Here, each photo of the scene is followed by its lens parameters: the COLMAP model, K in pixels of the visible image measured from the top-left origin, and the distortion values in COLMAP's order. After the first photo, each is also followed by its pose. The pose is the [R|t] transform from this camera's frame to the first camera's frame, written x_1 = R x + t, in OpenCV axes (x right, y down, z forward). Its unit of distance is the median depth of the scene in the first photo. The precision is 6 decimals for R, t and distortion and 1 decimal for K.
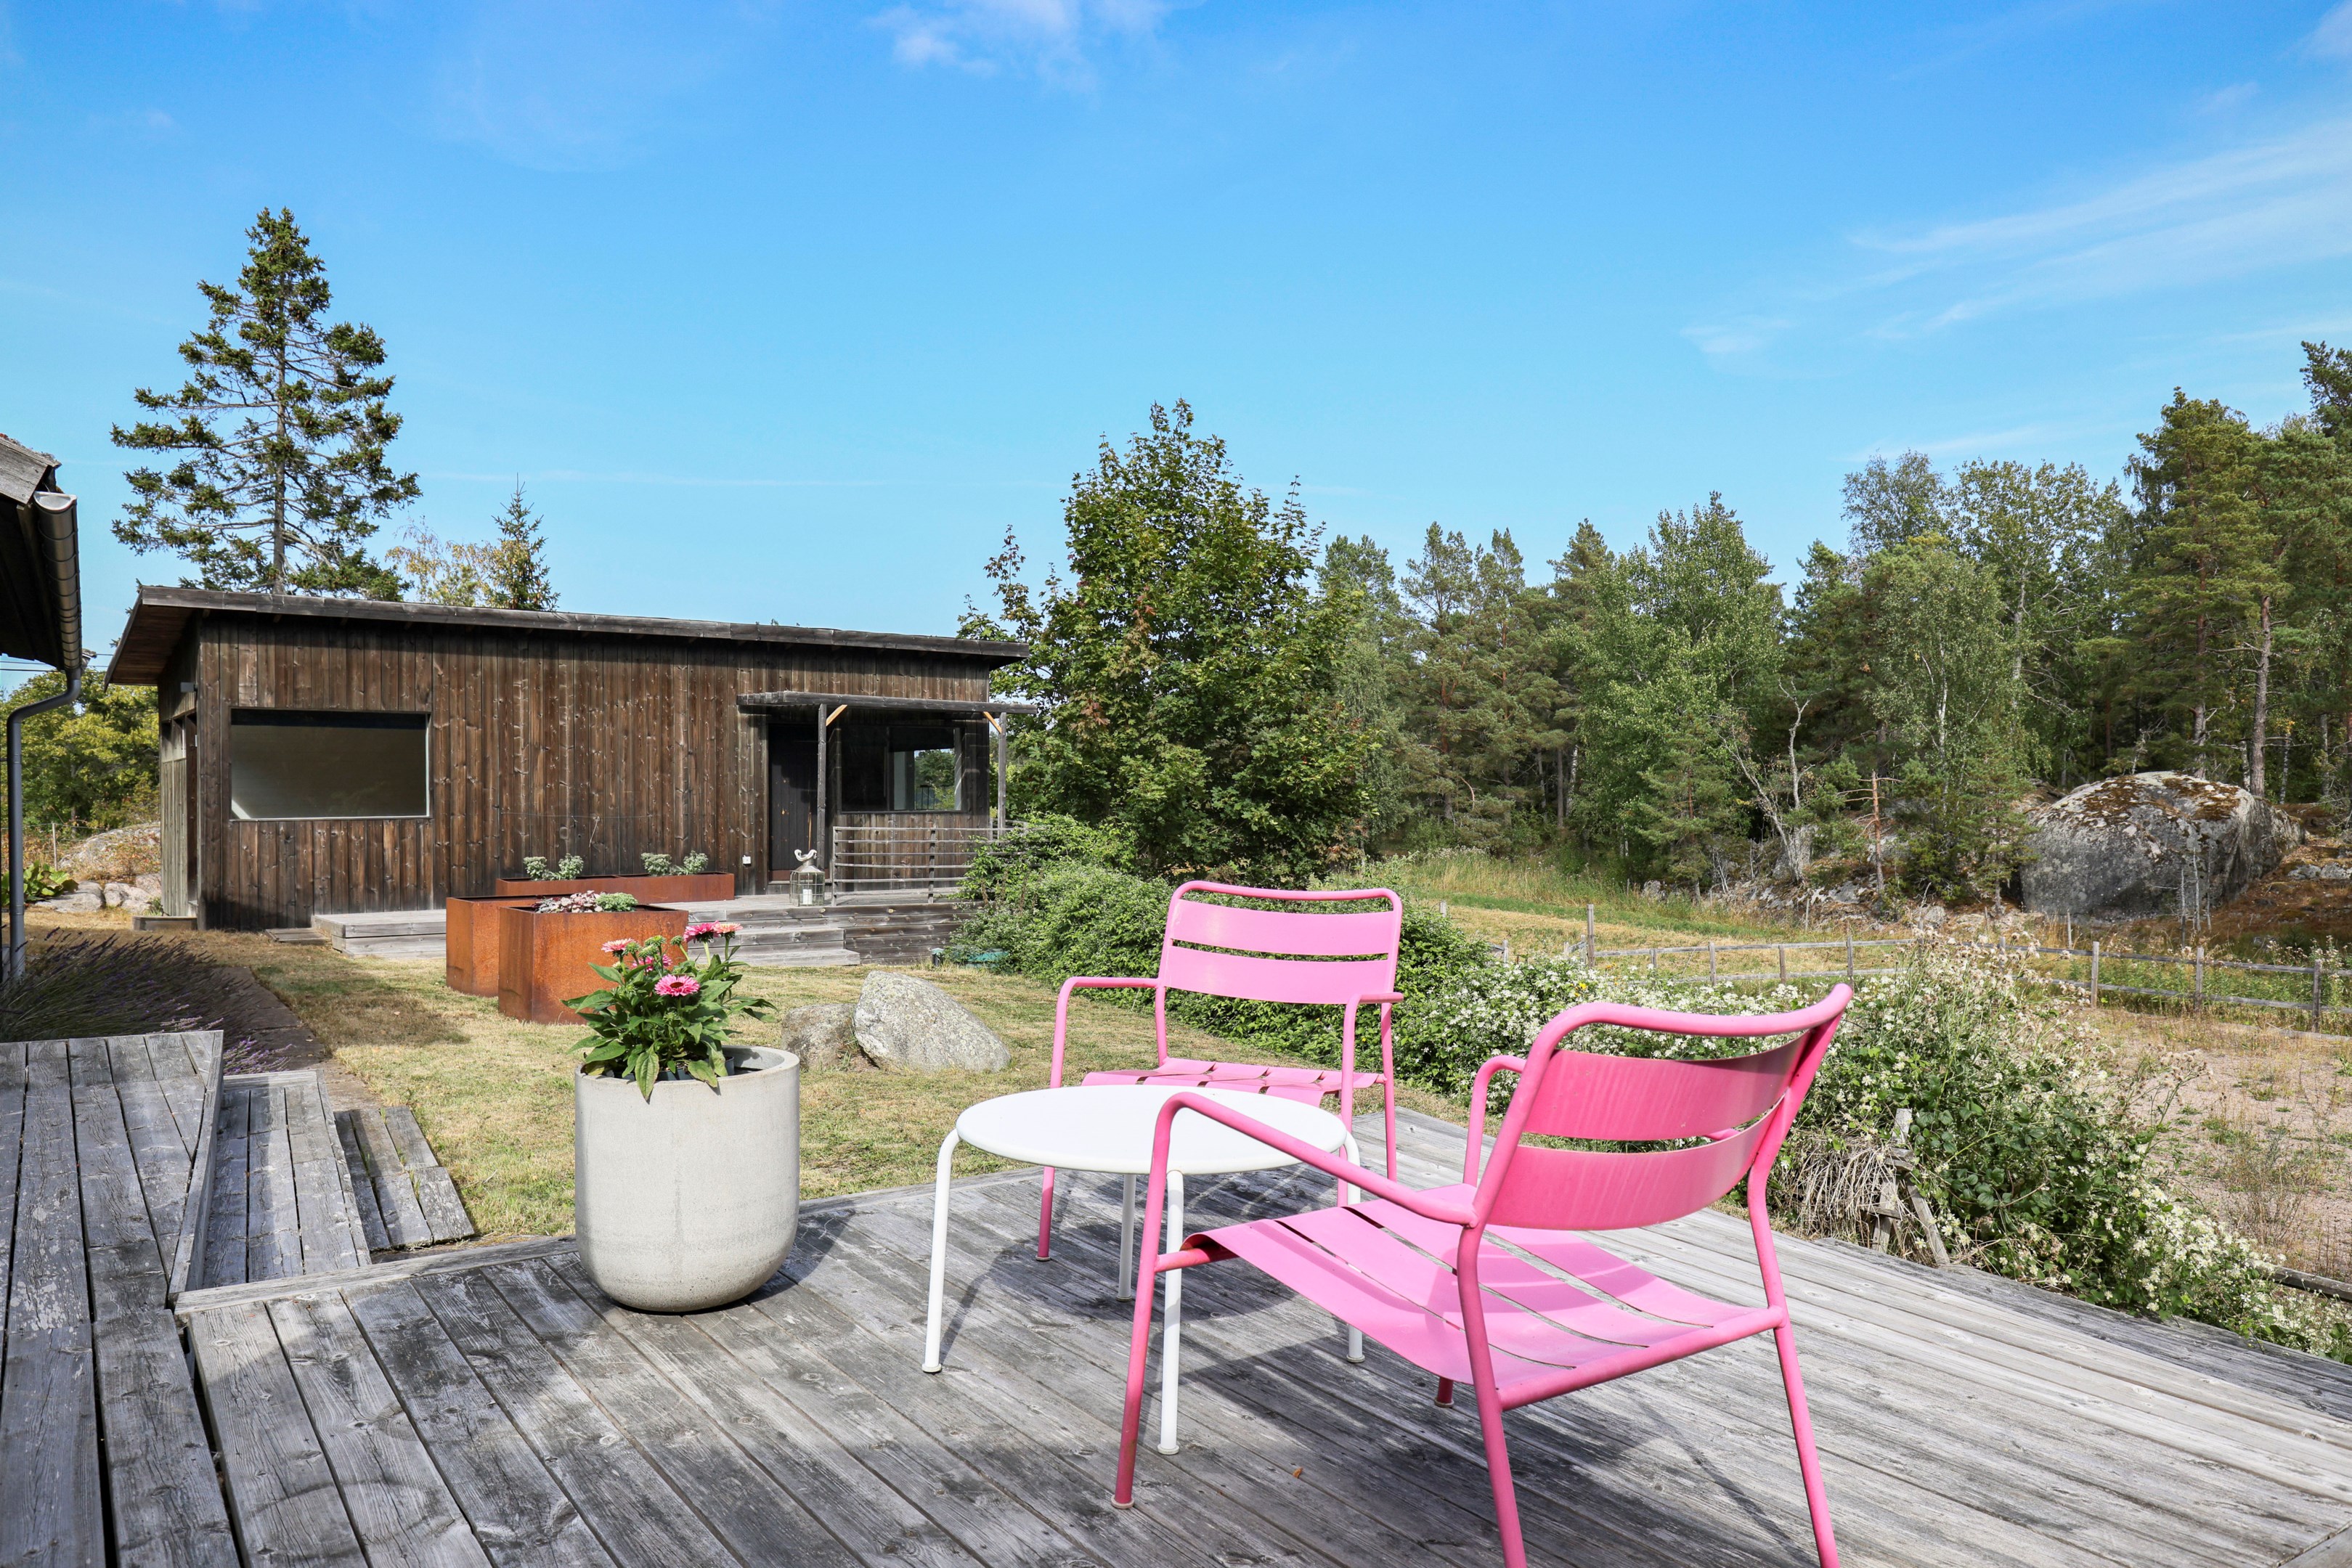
lens RADIAL K [[1592.9, 0, 1177.2], [0, 1592.9, 787.1], [0, 0, 1]] dist [0.027384, 0.001745]
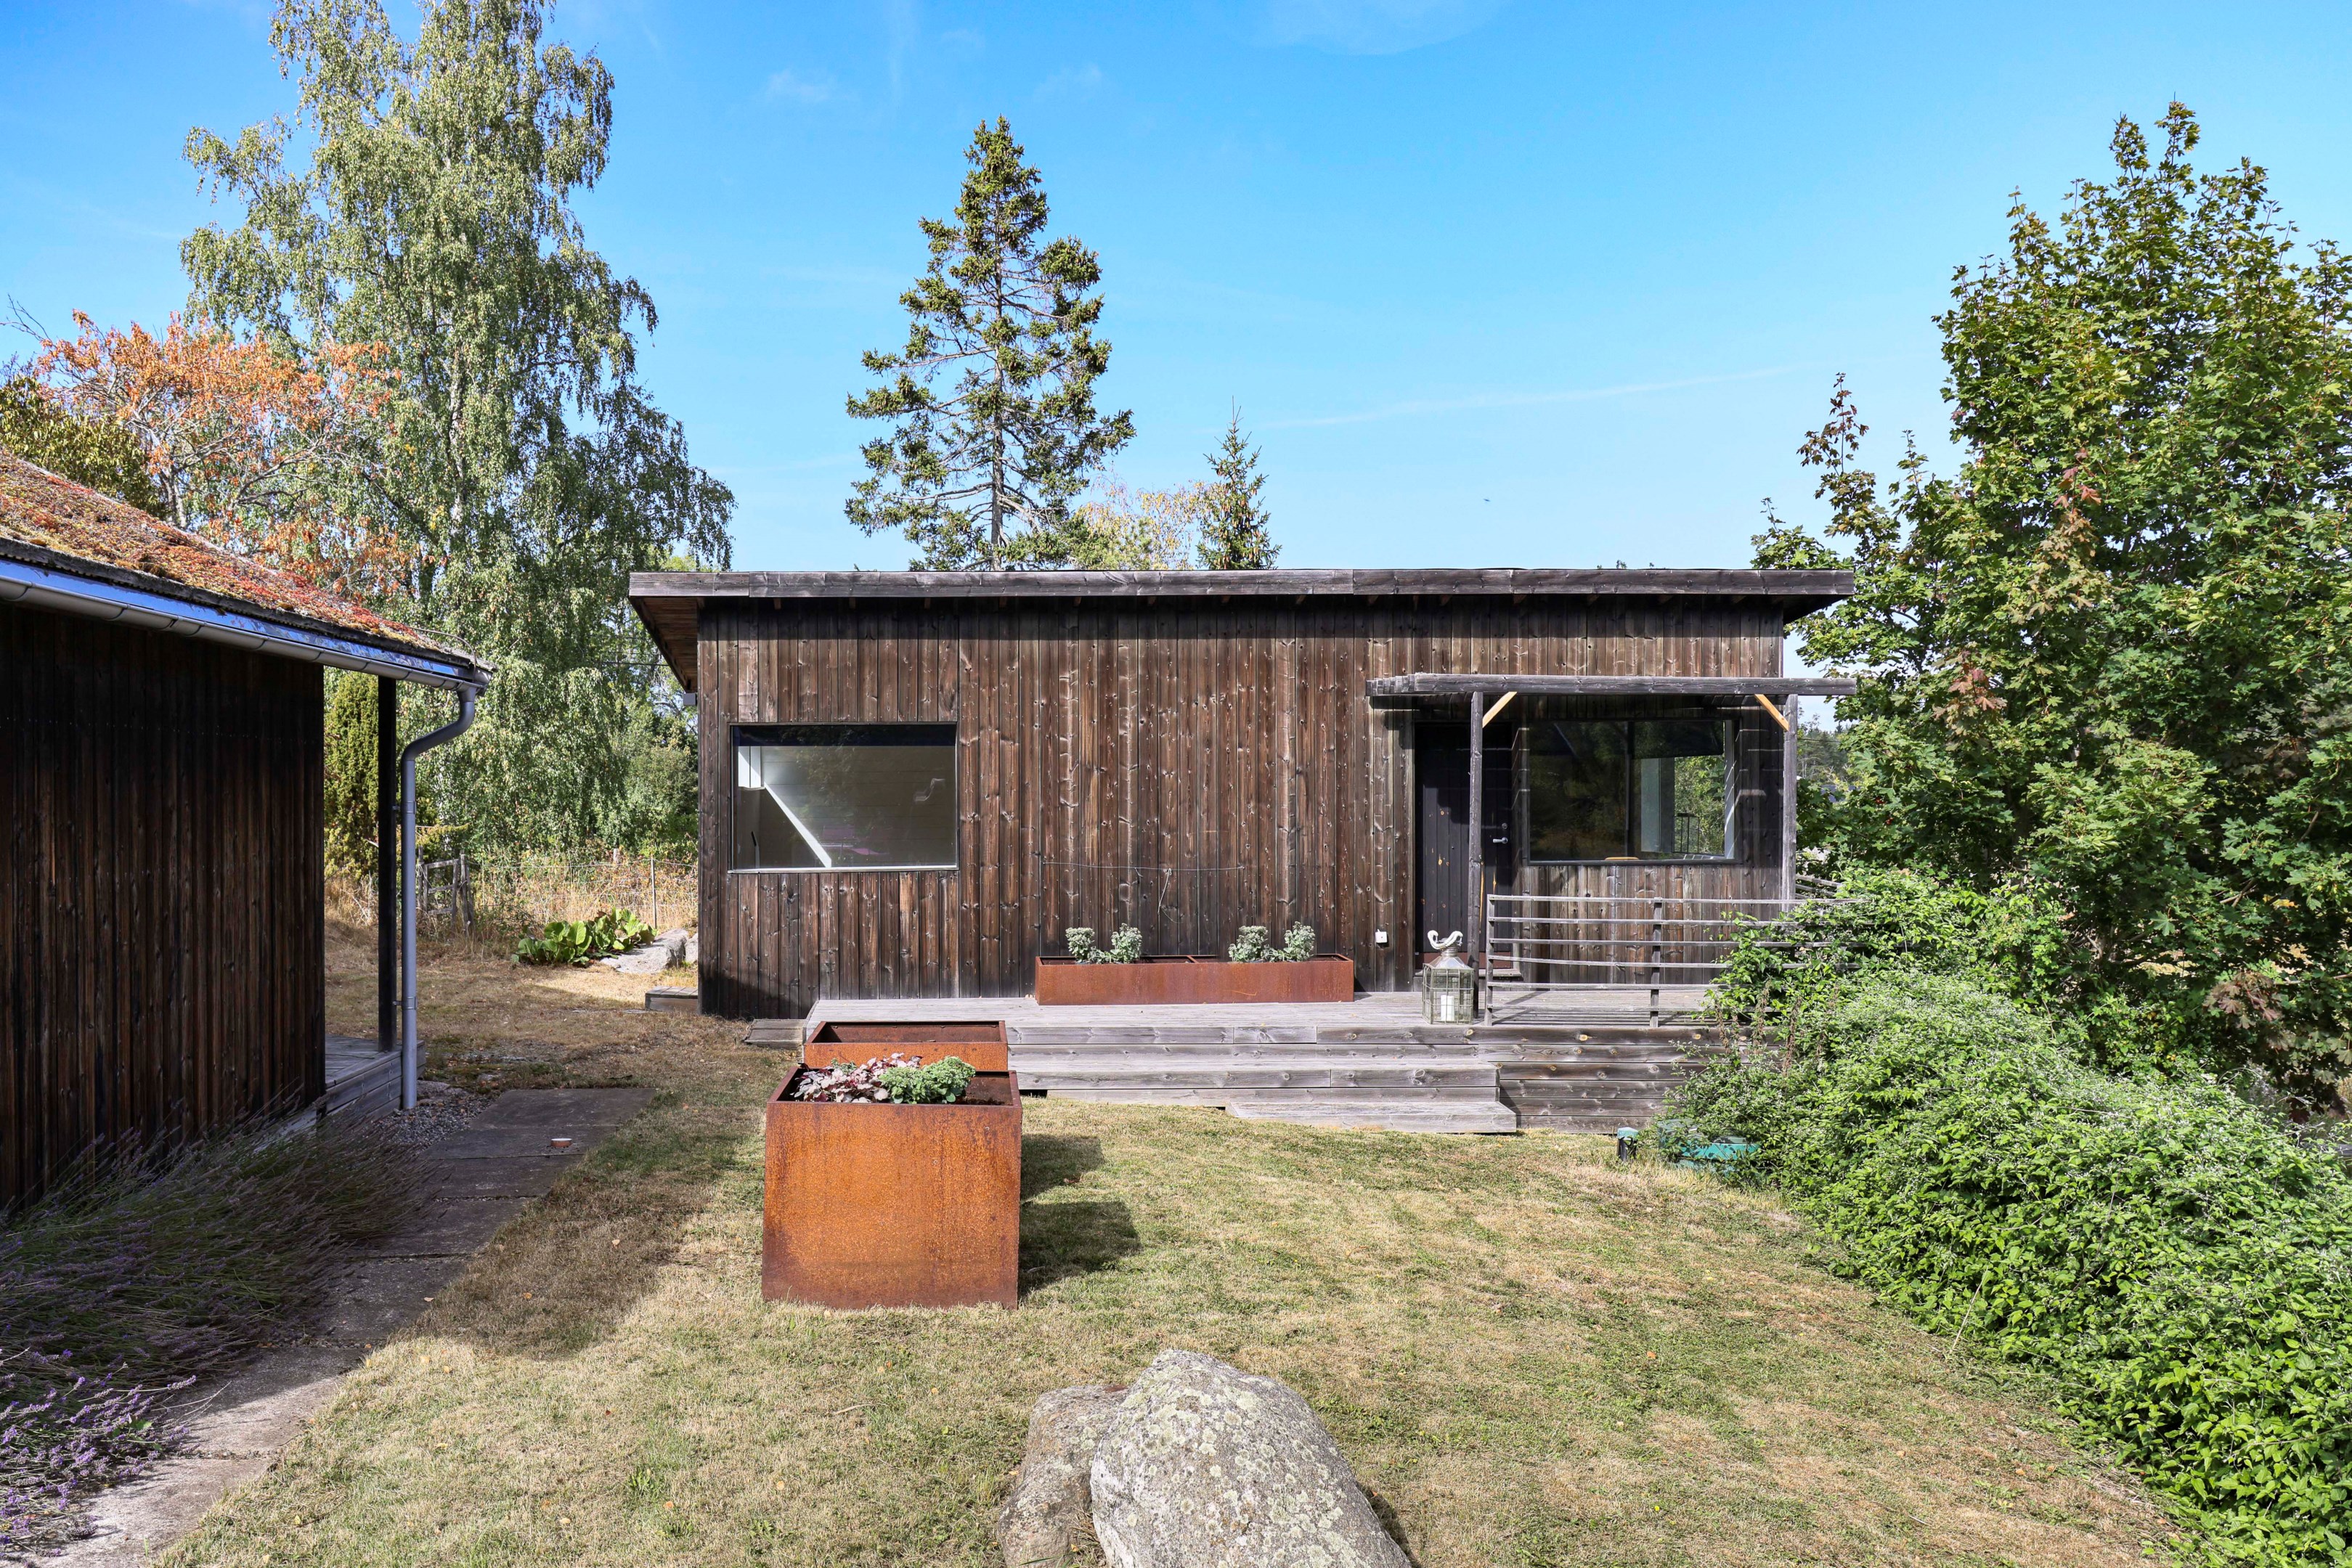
lens RADIAL K [[1854.4, 0, 1157.2], [0, 1854.4, 828.9], [0, 0, 1]] dist [0.002533, -0.004389]
pose [[0.859081, 0.006057, -0.511805, 0.033805], [0.012843, 0.999360, 0.033385, -0.022771], [0.511679, -0.035254, 0.858453, 0.295757]]
